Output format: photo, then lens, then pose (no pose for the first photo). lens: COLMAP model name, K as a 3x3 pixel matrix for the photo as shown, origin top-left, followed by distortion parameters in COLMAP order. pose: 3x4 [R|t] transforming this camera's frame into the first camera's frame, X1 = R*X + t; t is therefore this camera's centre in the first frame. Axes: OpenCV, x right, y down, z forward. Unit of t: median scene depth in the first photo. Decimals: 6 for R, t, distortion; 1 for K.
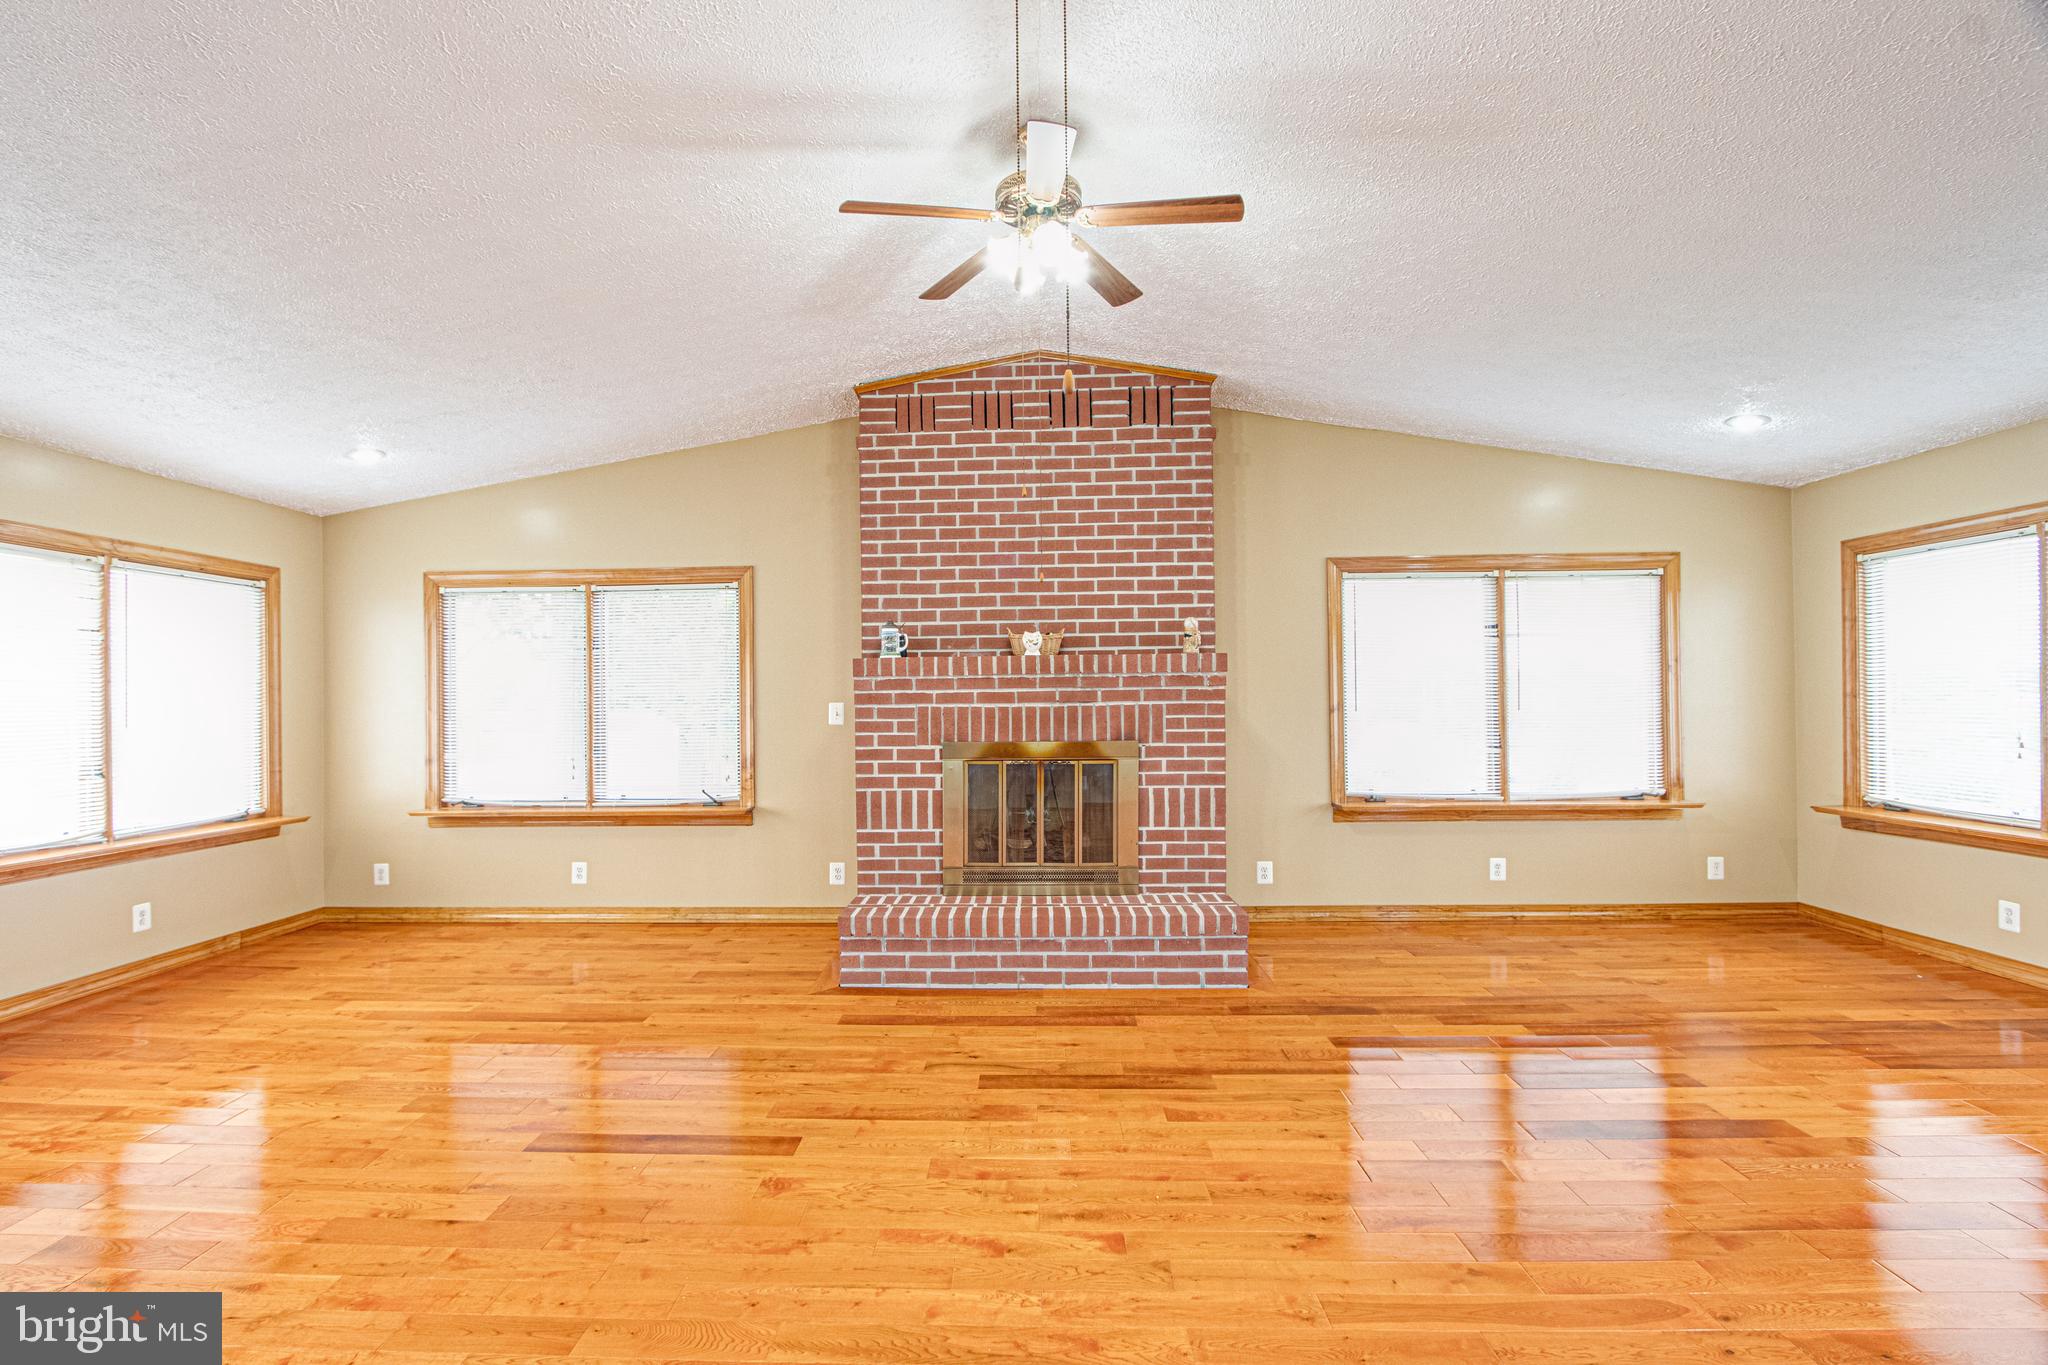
lens RADIAL K [[948.5, 0, 995.9], [0, 948.5, 697.4], [0, 0, 1]] dist [-0.021126, 0.005428]
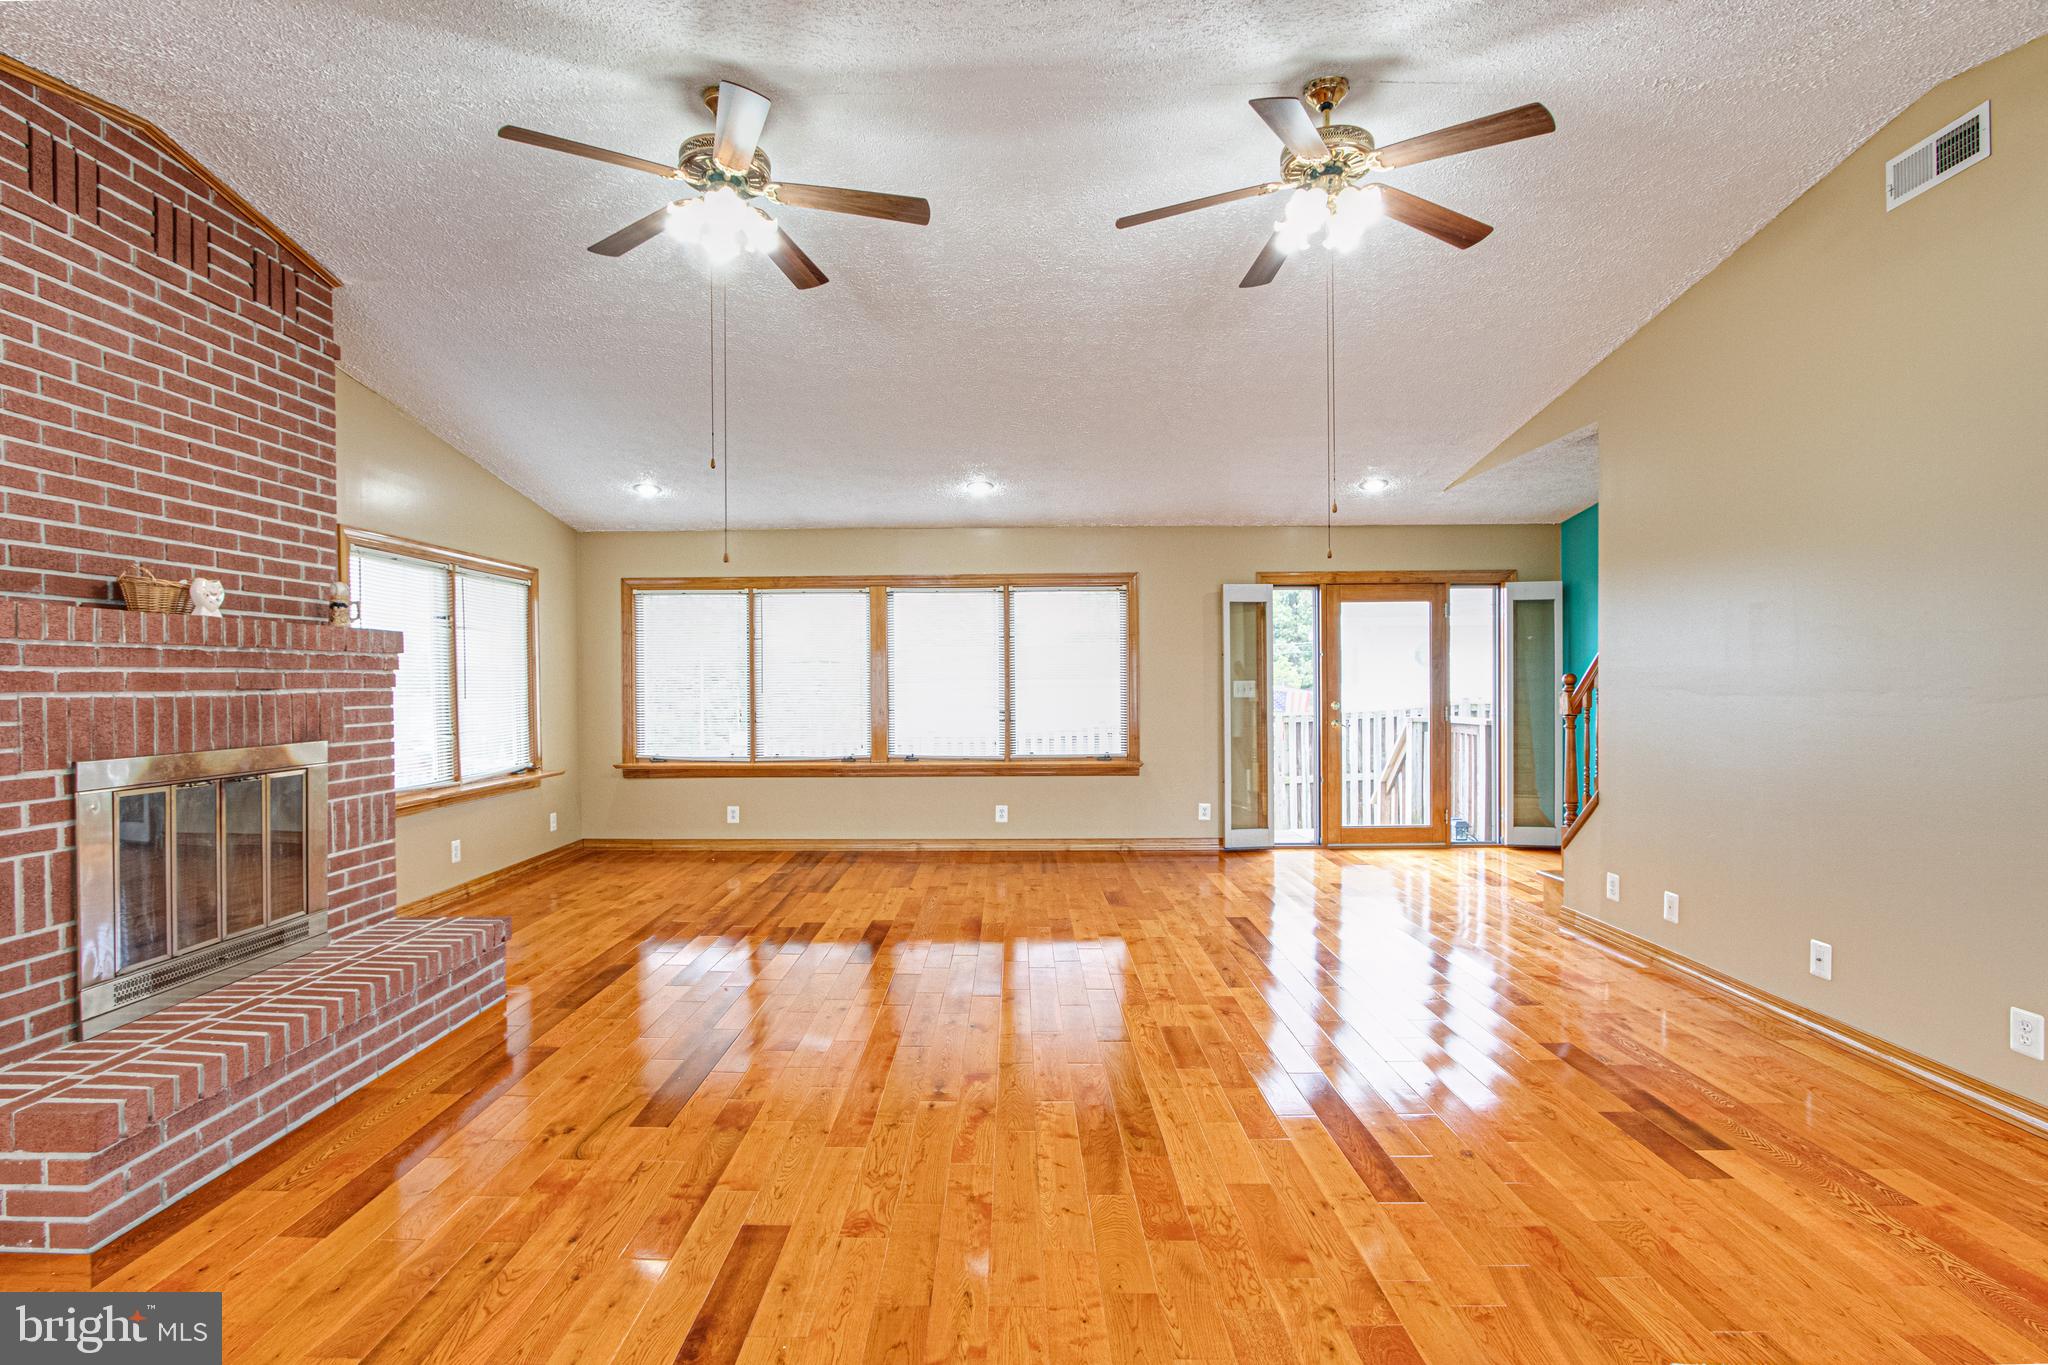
lens RADIAL K [[975.8, 0, 993.6], [0, 975.8, 695.1], [0, 0, 1]] dist [-0.021398, 0.004571]
pose [[-0.018380, -0.004181, 0.999822, -0.598770], [0.003482, 0.999985, 0.004245, 0.007566], [-0.999825, 0.003559, -0.018365, 0.463400]]
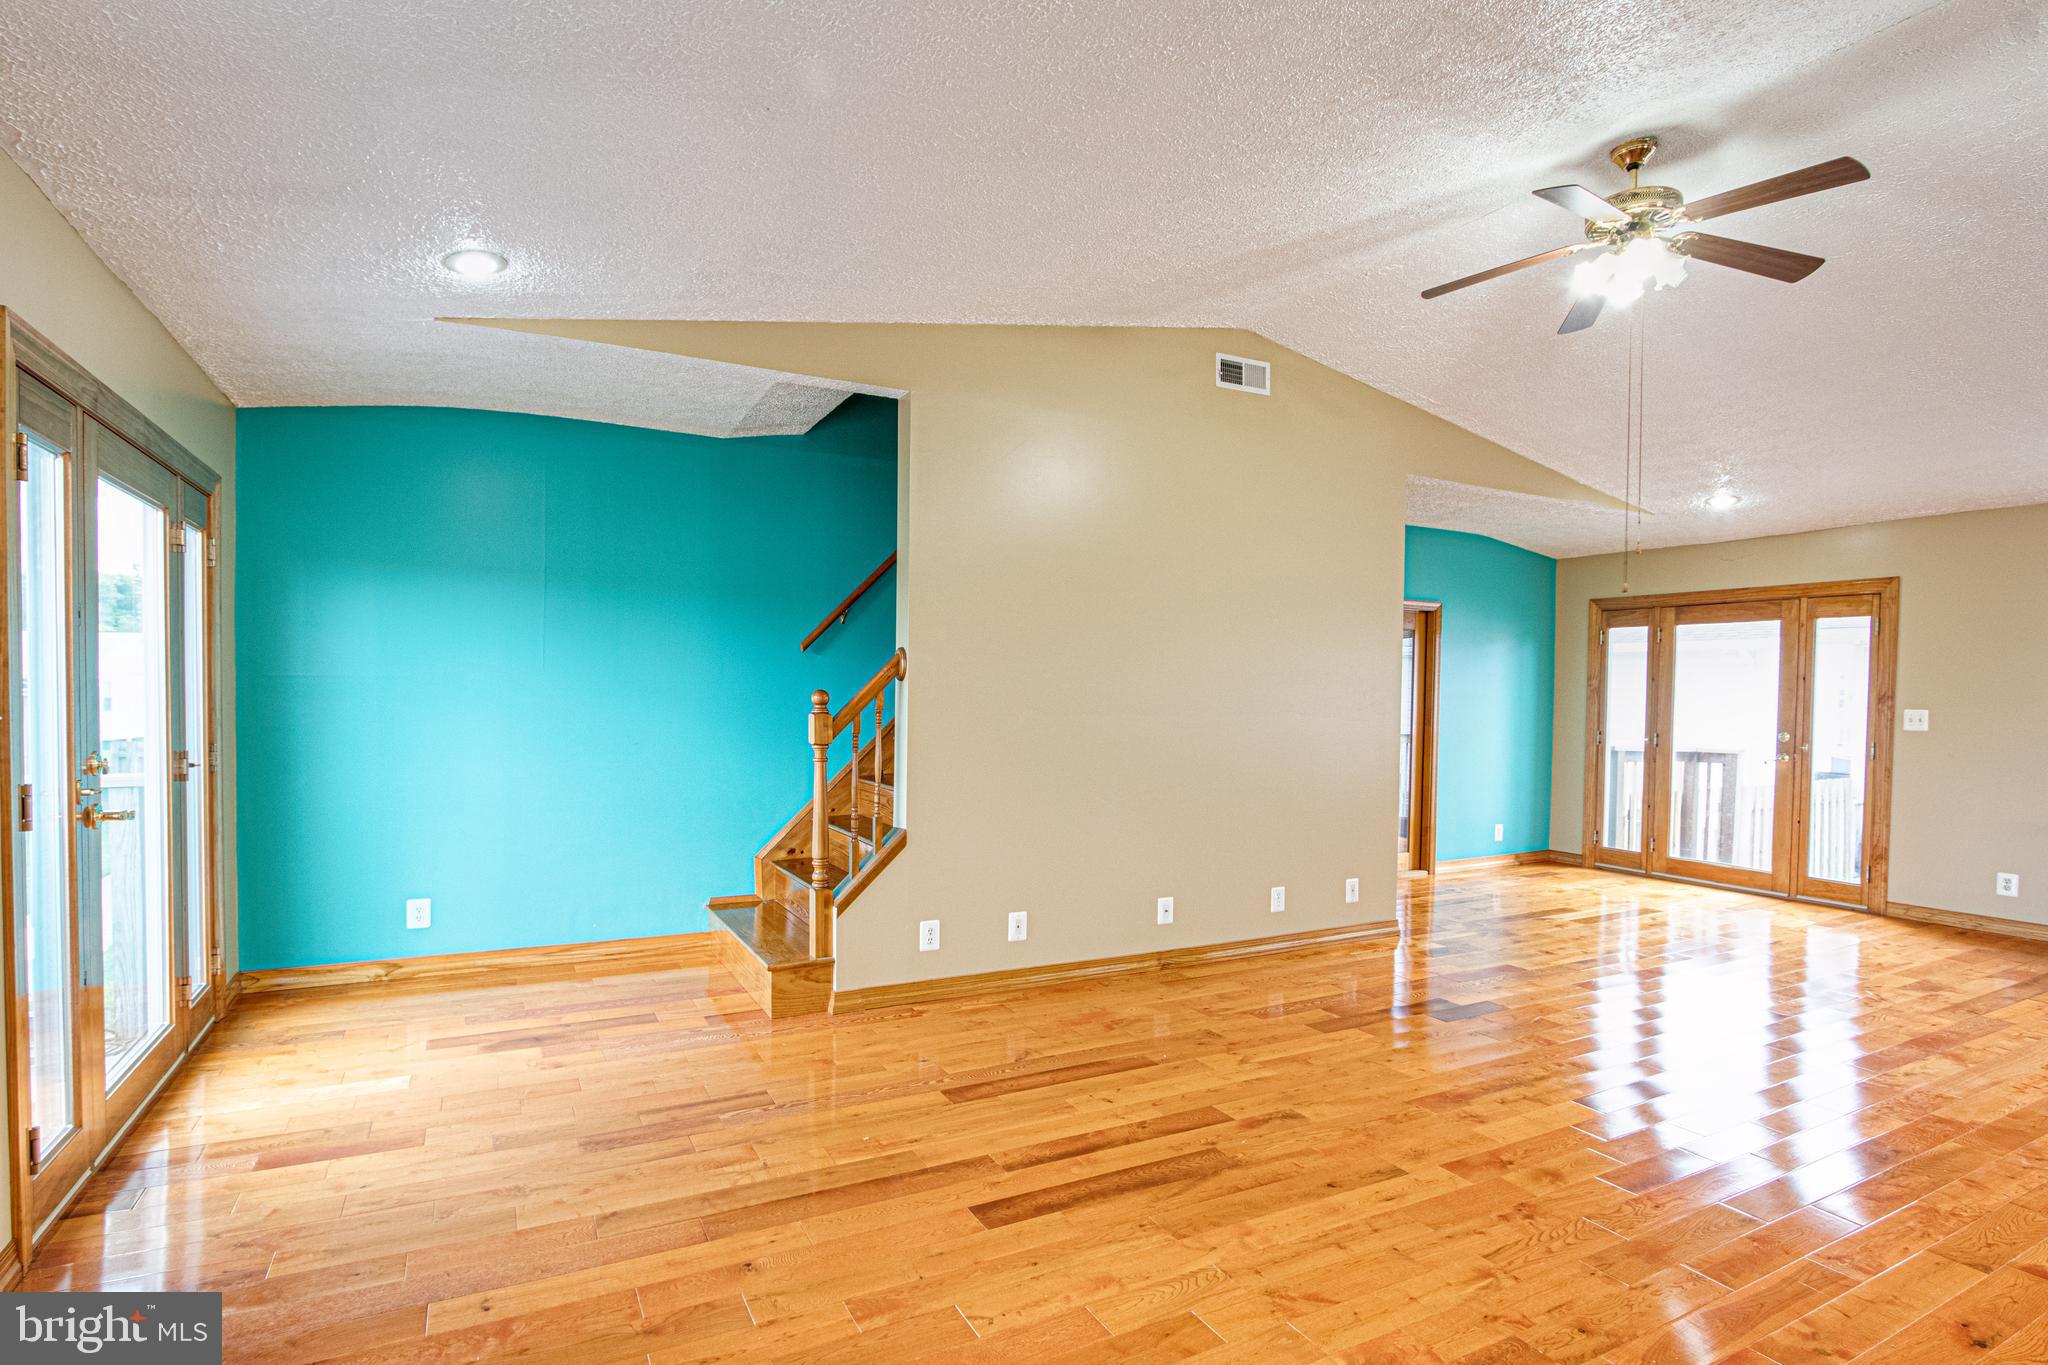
lens RADIAL K [[1006.3, 0, 1003.3], [0, 1006.3, 714.9], [0, 0, 1]] dist [-0.017134, 0.002513]
pose [[-0.868295, 0.008935, -0.495967, 0.722260], [-0.002847, 0.999732, 0.022995, -0.007681], [0.496040, 0.021379, -0.868037, 0.619577]]
